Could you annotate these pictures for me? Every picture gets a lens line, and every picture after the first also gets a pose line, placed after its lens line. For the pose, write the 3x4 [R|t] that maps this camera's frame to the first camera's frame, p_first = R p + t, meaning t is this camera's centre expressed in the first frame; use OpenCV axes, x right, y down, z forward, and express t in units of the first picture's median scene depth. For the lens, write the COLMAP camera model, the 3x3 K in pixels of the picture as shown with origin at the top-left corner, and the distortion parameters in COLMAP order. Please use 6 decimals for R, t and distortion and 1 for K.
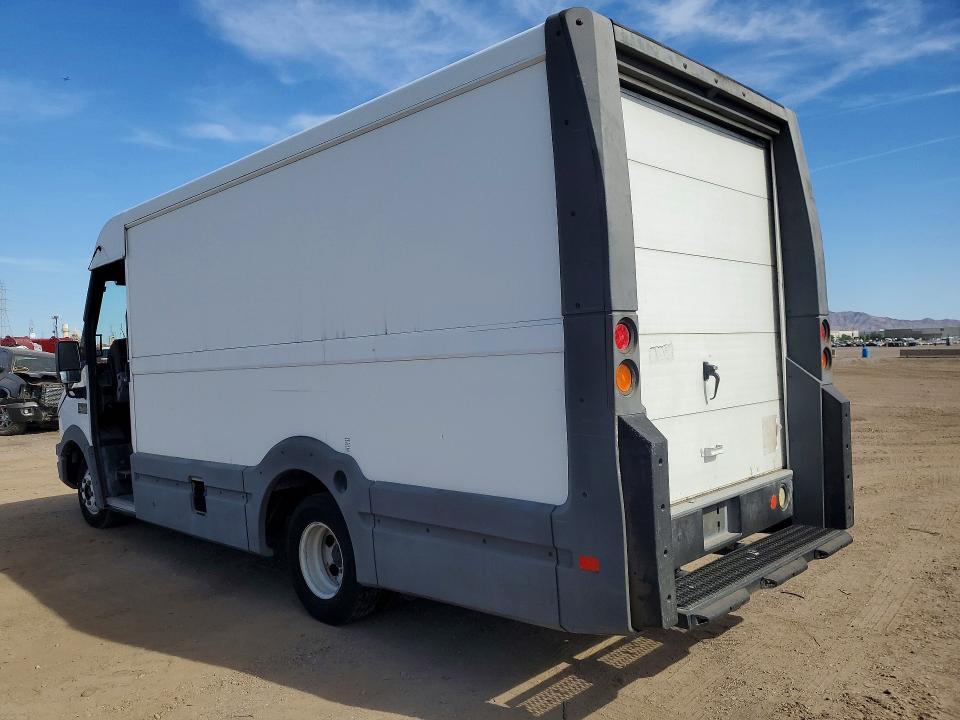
lens RADIAL K [[758.9, 0, 480.0], [0, 758.9, 360.0], [0, 0, 1]] dist [-0.010909, -0.002459]
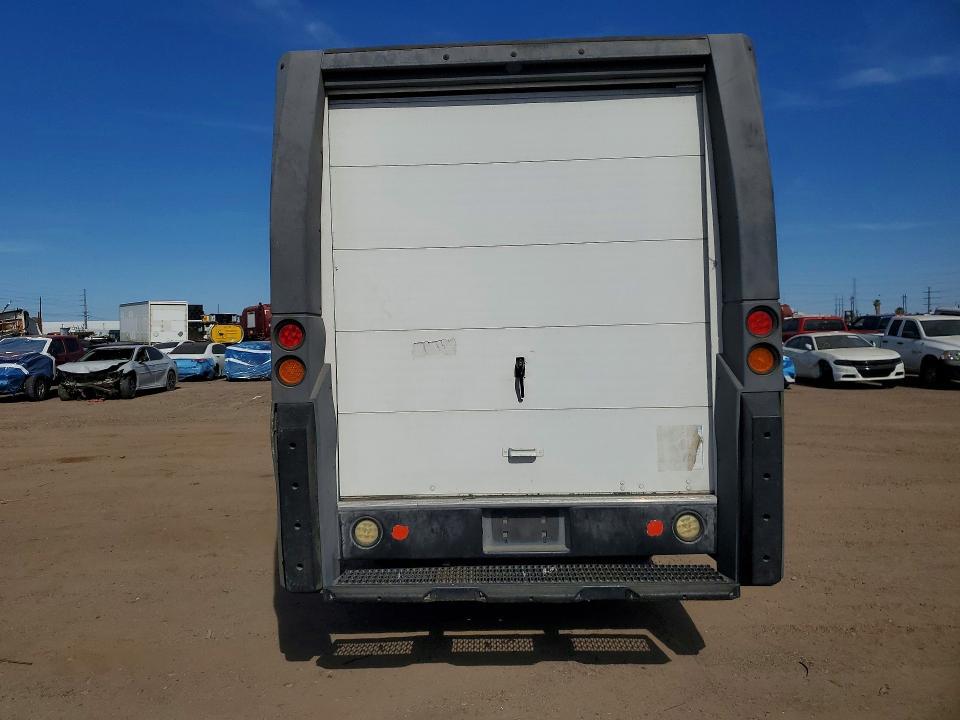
lens RADIAL K [[774.5, 0, 480.4], [0, 774.5, 351.4], [0, 0, 1]] dist [0.038983, -0.002241]
pose [[0.683803, 0.029310, -0.729077, 0.934924], [-0.006818, 0.999406, 0.033783, -0.036264], [0.729635, -0.018130, 0.683597, 0.296881]]
